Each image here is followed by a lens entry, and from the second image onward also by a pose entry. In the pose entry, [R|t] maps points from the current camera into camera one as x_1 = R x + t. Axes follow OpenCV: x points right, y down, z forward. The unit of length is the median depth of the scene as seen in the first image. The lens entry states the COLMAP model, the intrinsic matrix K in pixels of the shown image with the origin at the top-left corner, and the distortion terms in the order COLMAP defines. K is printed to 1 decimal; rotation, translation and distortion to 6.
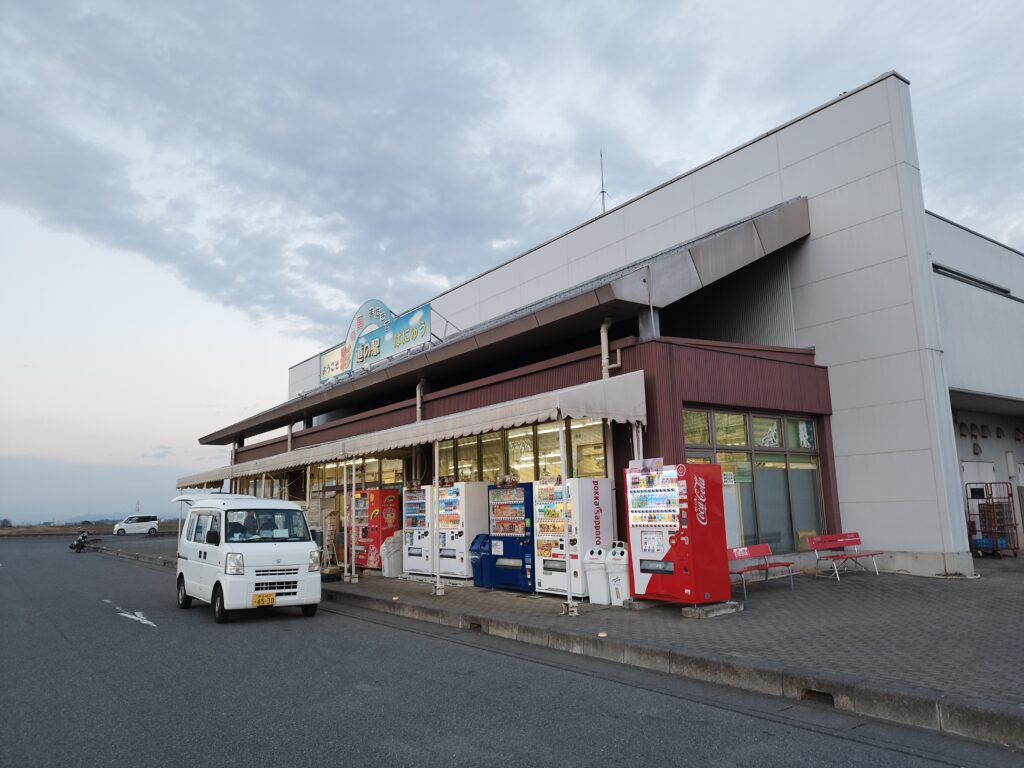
lens RADIAL K [[730.4, 0, 504.7], [0, 730.4, 383.7], [0, 0, 1]] dist [0.036109, 0.004331]
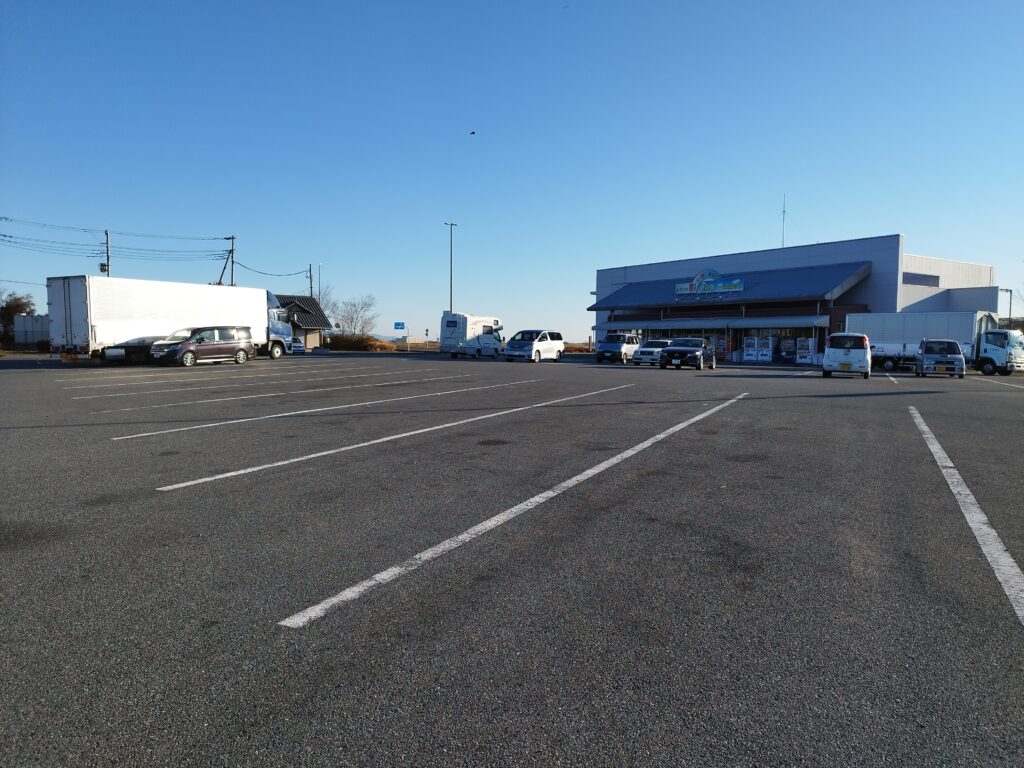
lens RADIAL K [[730.4, 0, 508.4], [0, 730.4, 378.7], [0, 0, 1]] dist [0.036109, 0.004331]
pose [[0.998884, 0.038299, -0.027642, -1.542770], [-0.031323, 0.975174, 0.219212, -0.533145], [0.035351, -0.218101, 0.975286, -3.357050]]
